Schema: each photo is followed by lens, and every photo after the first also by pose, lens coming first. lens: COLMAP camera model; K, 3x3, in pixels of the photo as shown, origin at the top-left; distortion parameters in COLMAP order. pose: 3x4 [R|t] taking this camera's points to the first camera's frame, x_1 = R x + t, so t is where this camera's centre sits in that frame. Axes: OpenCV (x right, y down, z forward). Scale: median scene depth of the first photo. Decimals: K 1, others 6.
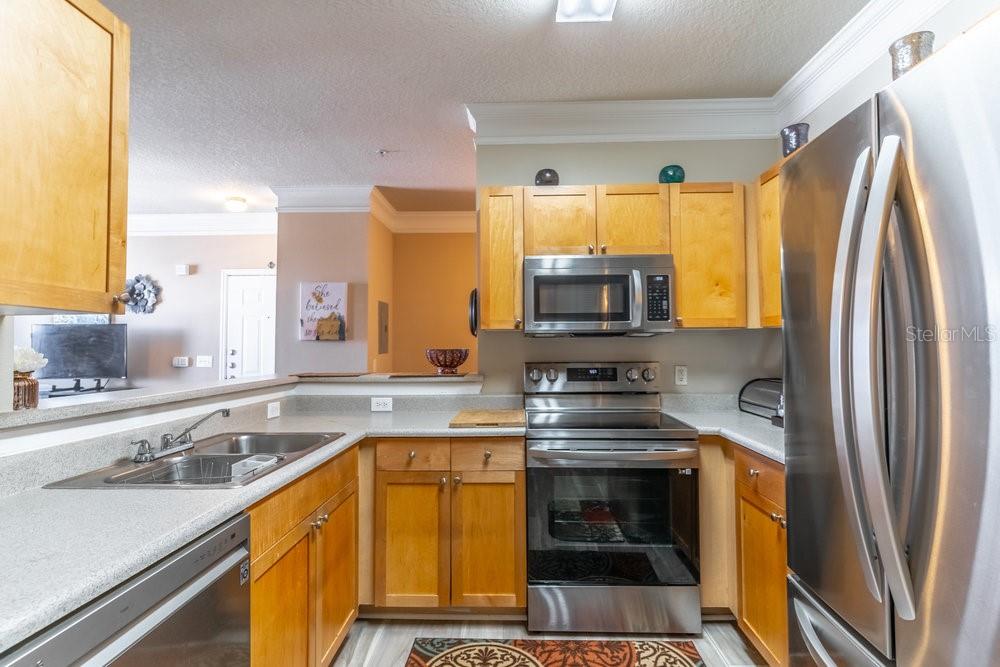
lens RADIAL K [[482.2, 0, 500.3], [0, 482.2, 330.1], [0, 0, 1]] dist [0.002879, 0.000676]
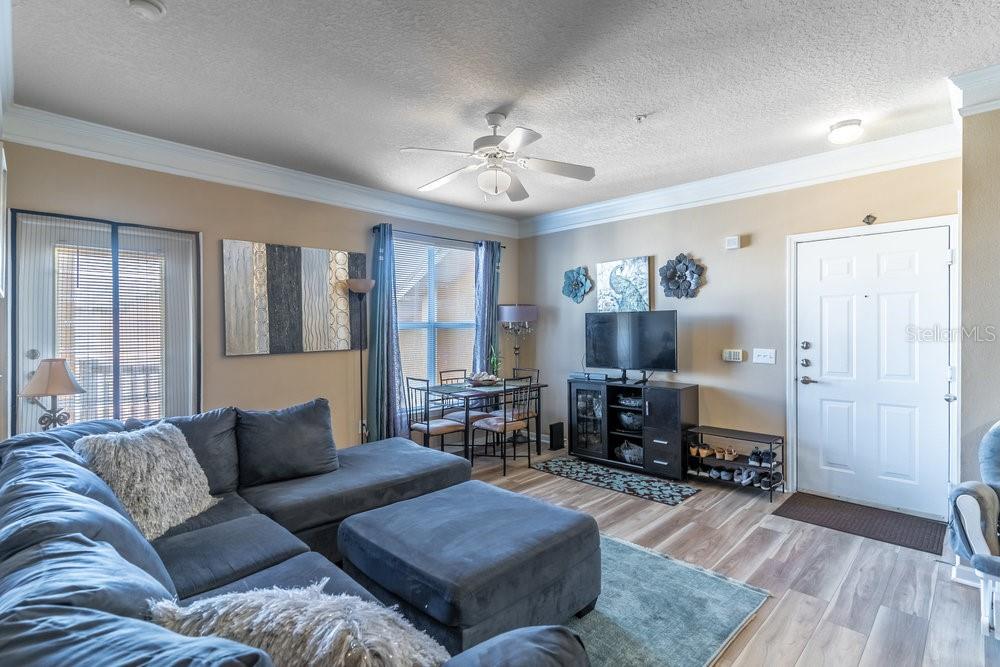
lens RADIAL K [[482.2, 0, 500.3], [0, 482.2, 330.1], [0, 0, 1]] dist [0.002879, 0.000676]
pose [[0.726311, 0.004694, -0.687351, -0.384829], [0.022440, 0.999282, 0.030536, -0.010776], [0.687000, -0.037603, 0.725684, 0.135775]]
